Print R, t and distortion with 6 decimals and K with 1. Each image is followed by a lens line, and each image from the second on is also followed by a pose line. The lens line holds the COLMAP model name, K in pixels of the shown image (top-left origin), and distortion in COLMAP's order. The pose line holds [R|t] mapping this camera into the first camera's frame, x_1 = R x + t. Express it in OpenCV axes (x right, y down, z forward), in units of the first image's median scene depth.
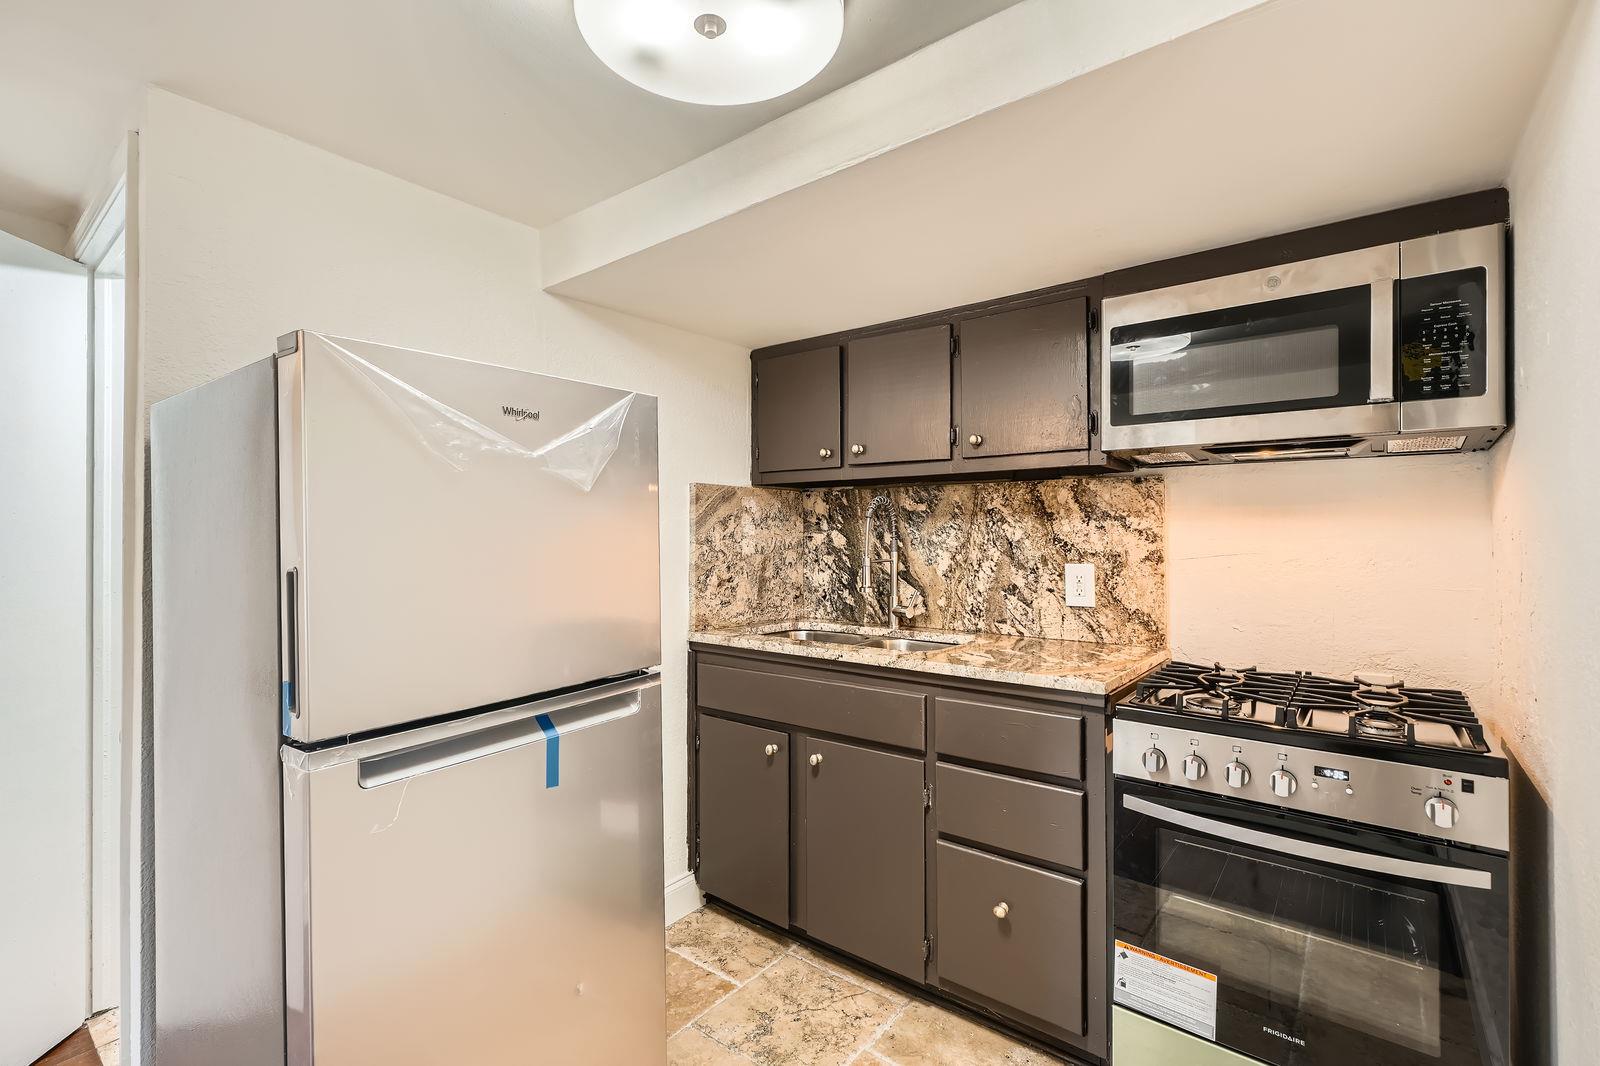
lens RADIAL K [[717.9, 0, 805.9], [0, 717.9, 528.8], [0, 0, 1]] dist [0.001624, 0.000341]
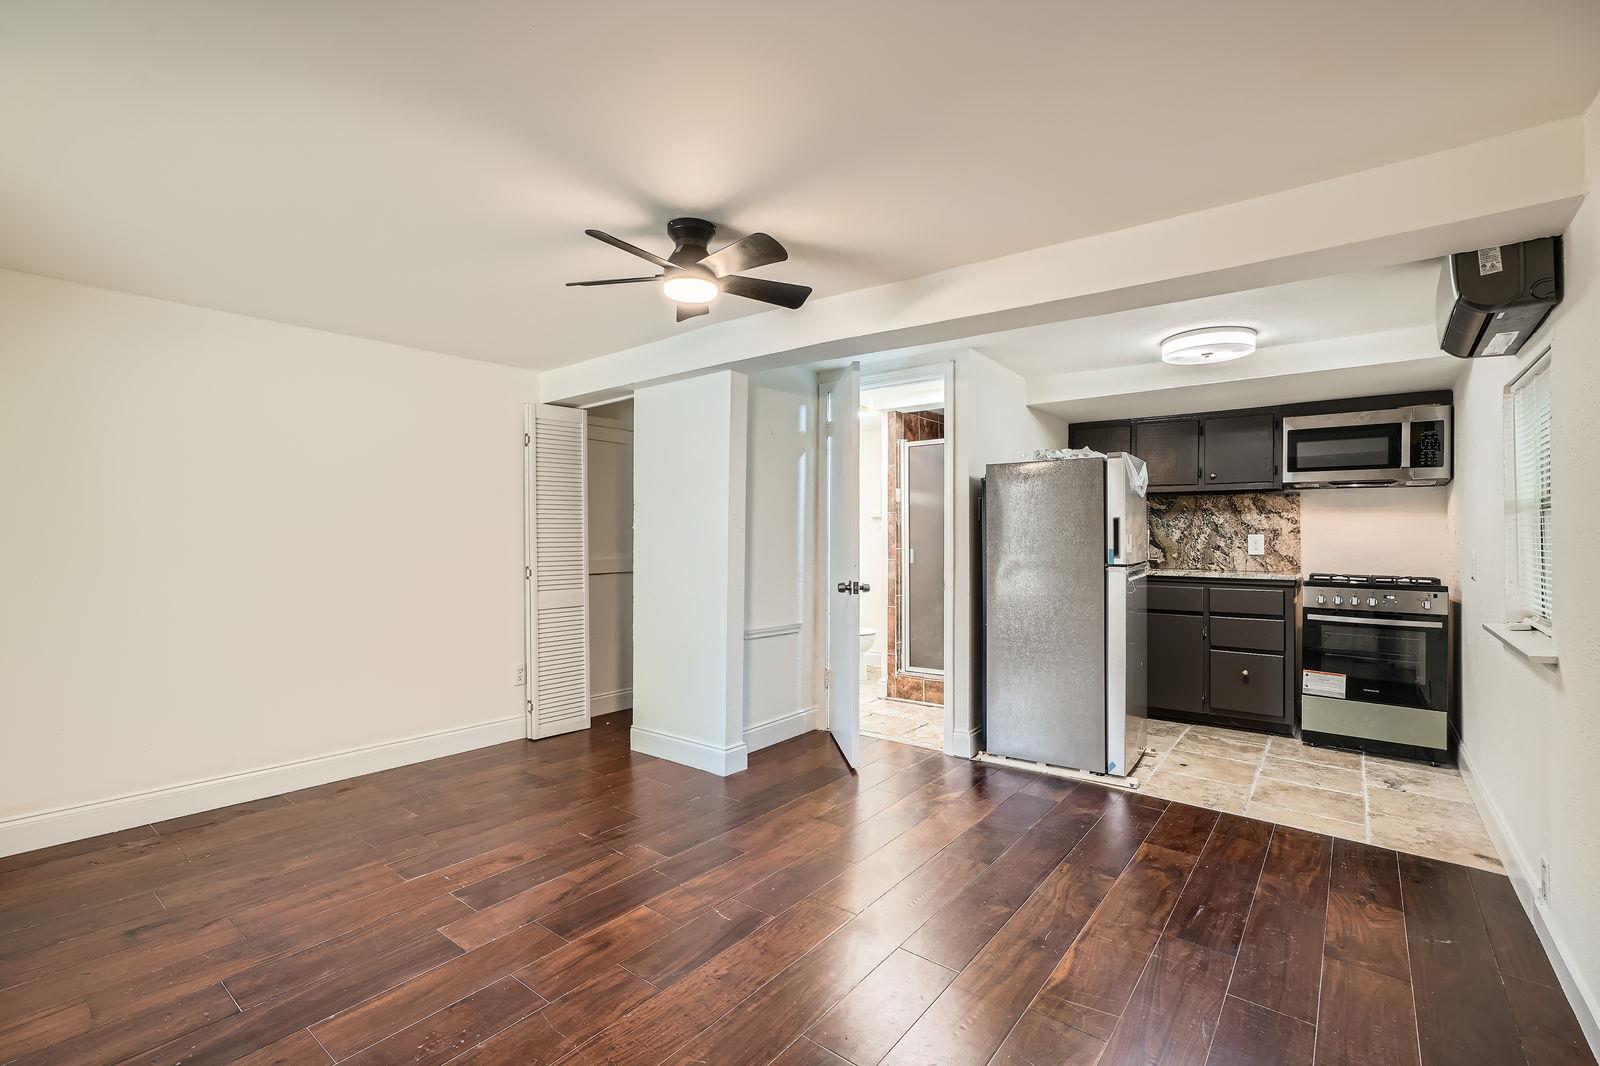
lens RADIAL K [[717.9, 0, 797.7], [0, 717.9, 535.3], [0, 0, 1]] dist [0.001624, 0.000341]
pose [[0.999888, 0.010292, 0.010841, -1.043374], [-0.010303, 0.999946, 0.000948, 0.066588], [-0.010830, -0.001059, 0.999941, -1.157392]]
